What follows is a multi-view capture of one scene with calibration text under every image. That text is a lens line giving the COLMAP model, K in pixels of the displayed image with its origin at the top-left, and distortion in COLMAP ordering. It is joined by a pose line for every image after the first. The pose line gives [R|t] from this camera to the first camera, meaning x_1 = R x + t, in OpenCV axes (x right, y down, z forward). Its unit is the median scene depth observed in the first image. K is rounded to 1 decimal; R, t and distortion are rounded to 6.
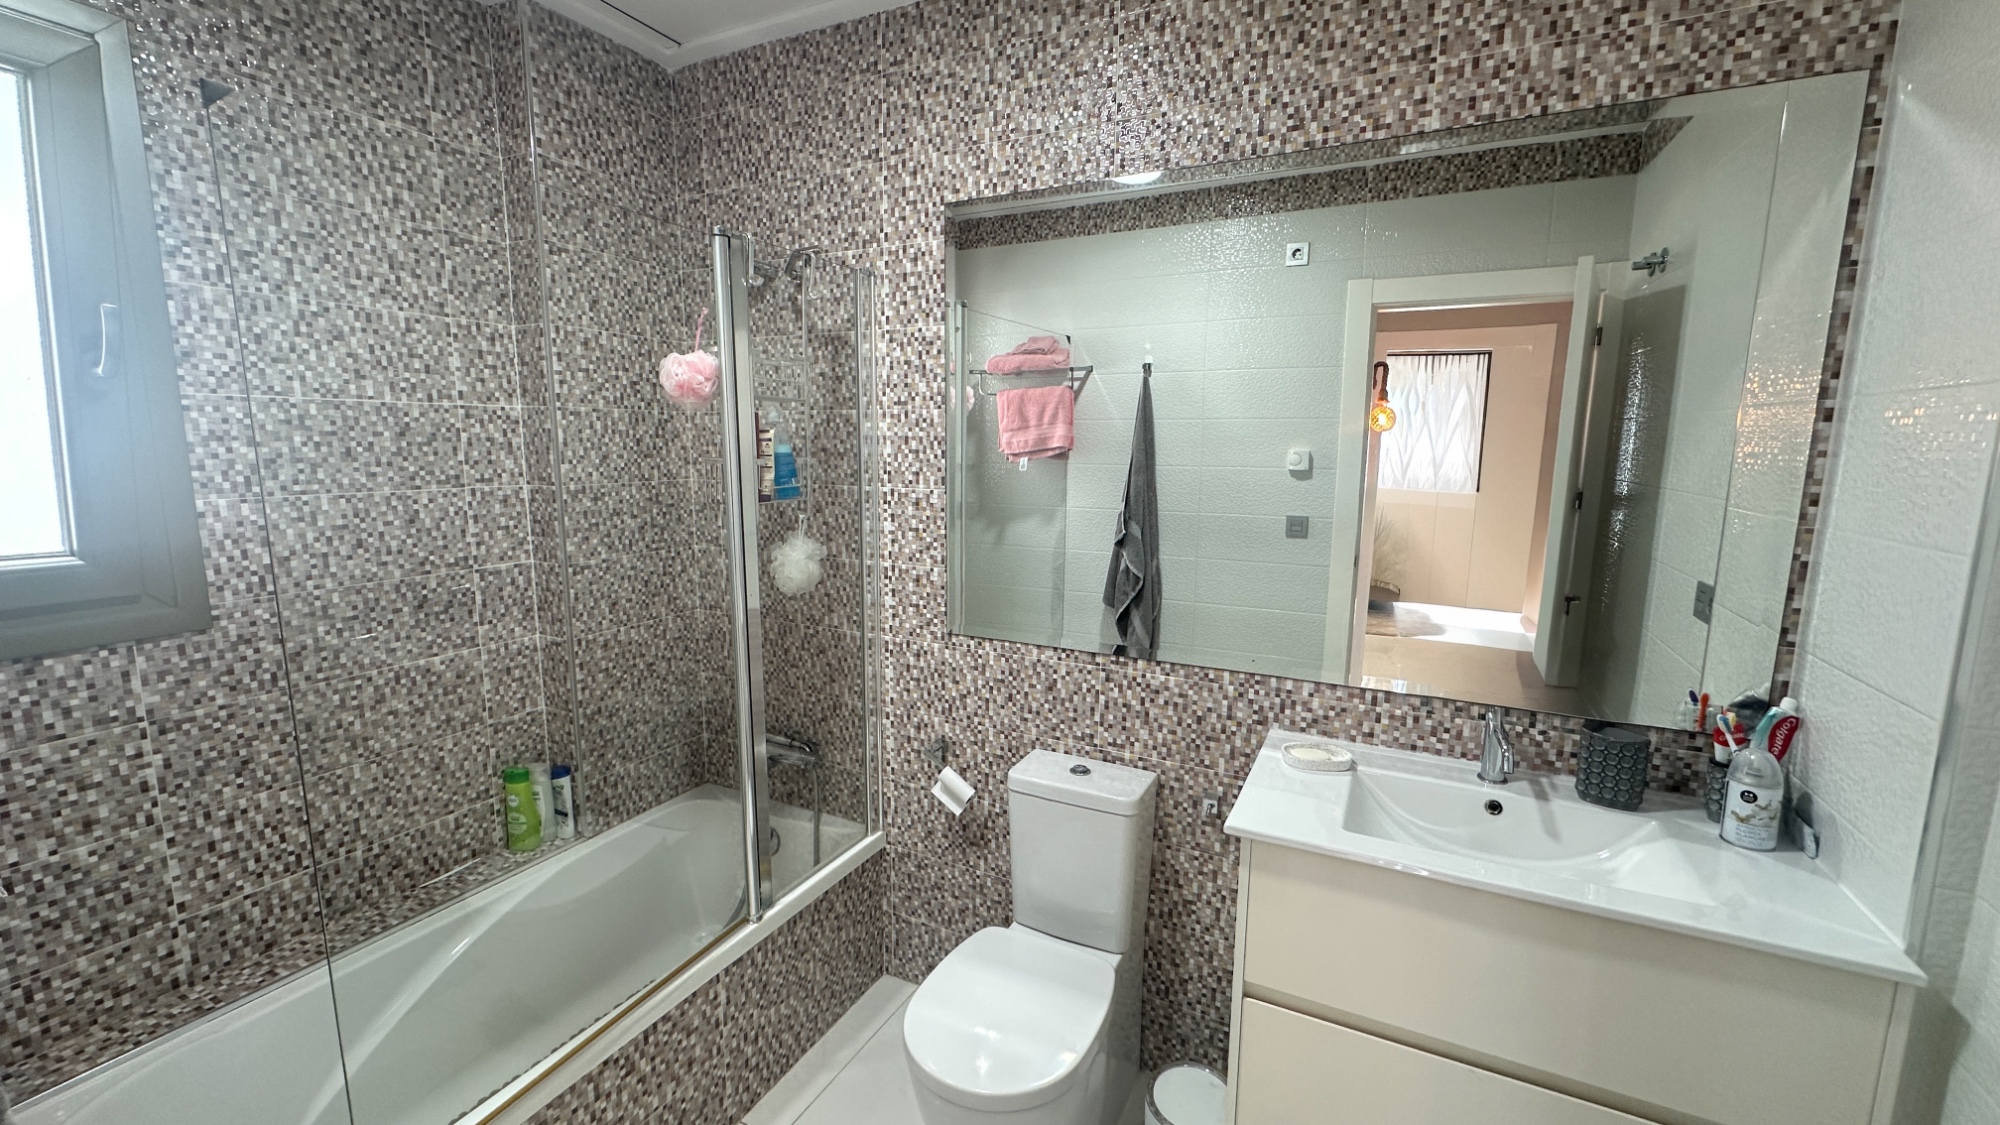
lens RADIAL K [[807.9, 0, 995.6], [0, 807.9, 560.1], [0, 0, 1]] dist [0.001624, -0.000823]
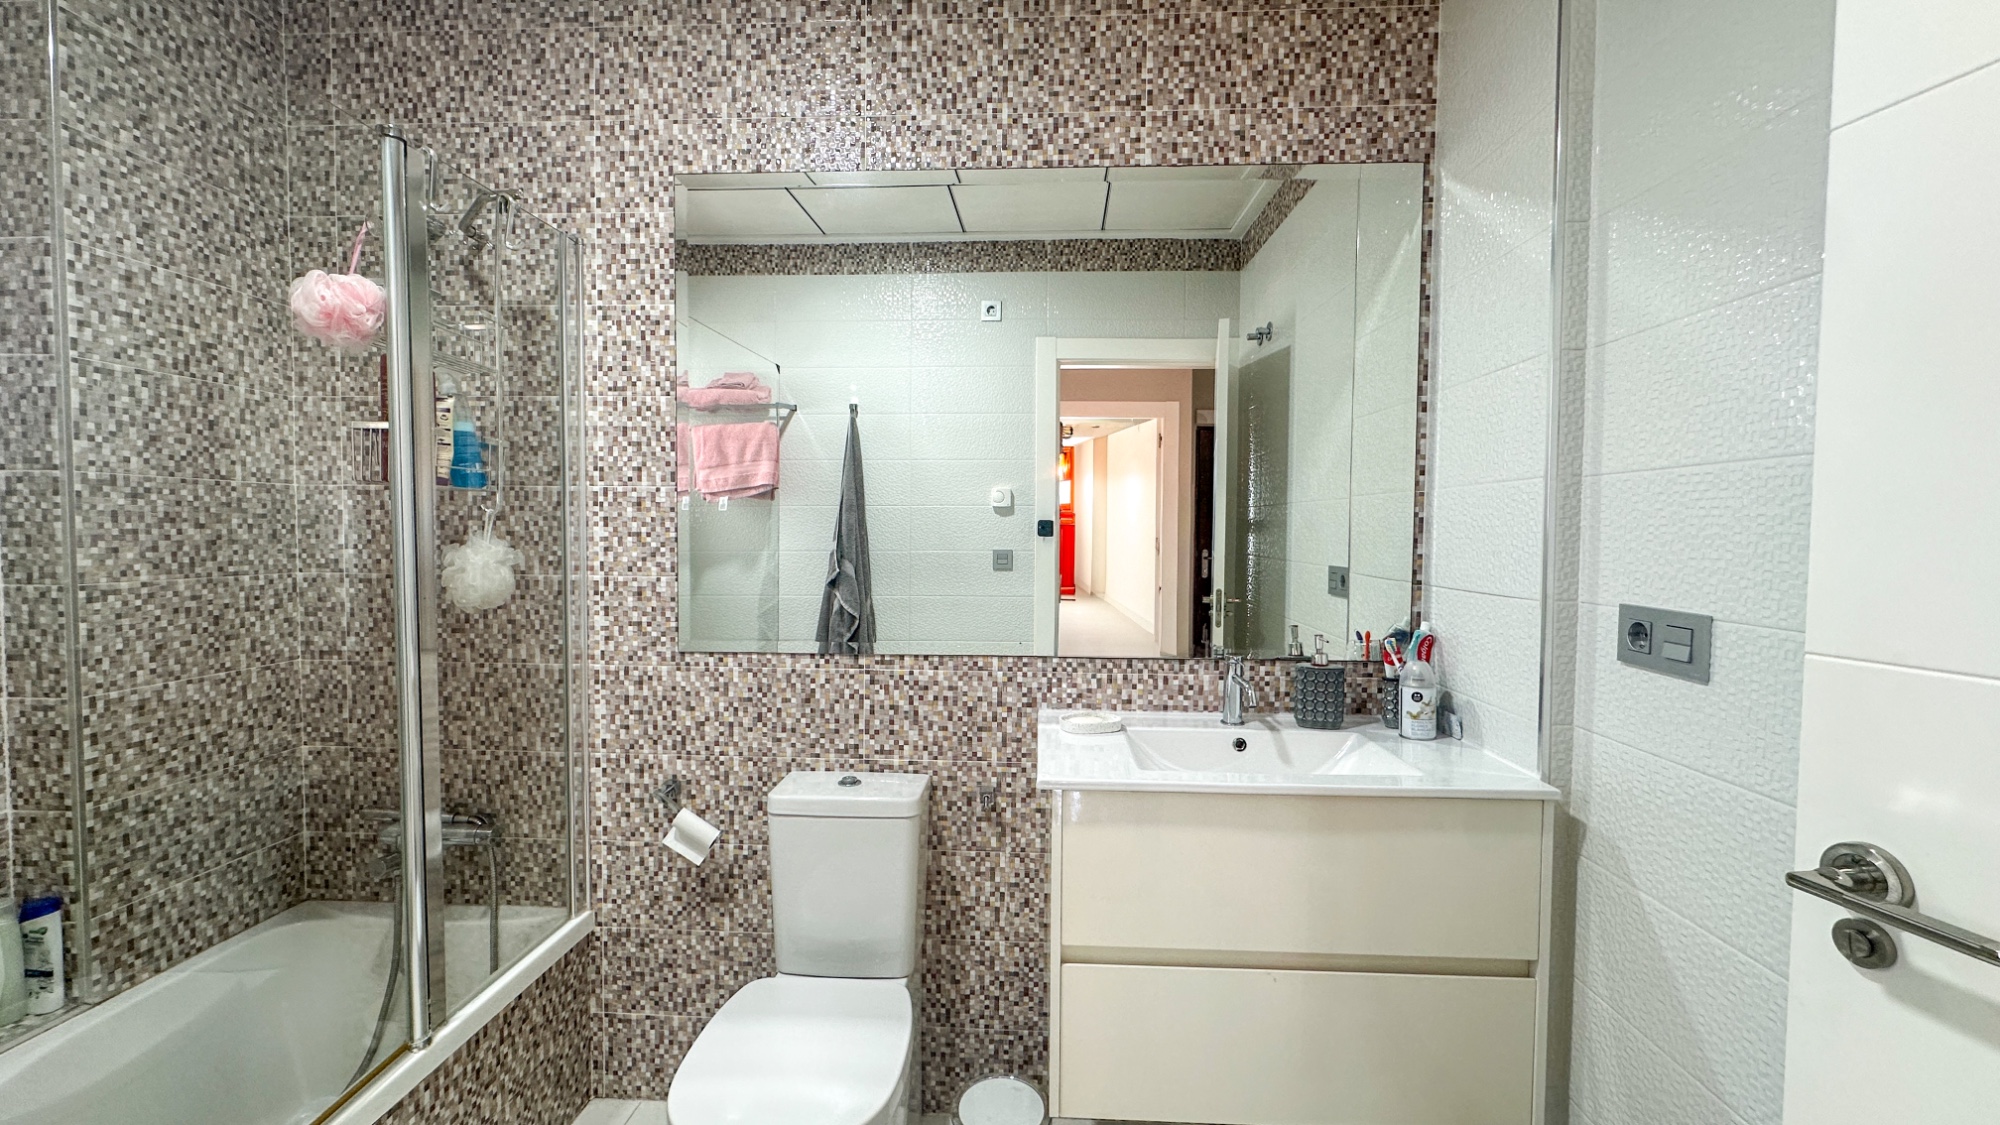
lens RADIAL K [[807.9, 0, 1002.4], [0, 807.9, 562.2], [0, 0, 1]] dist [0.001624, -0.000823]
pose [[0.910933, -0.015221, 0.412273, -0.108057], [0.060948, 0.993319, -0.097995, 0.108788], [-0.408027, 0.114394, 0.905775, 0.066697]]
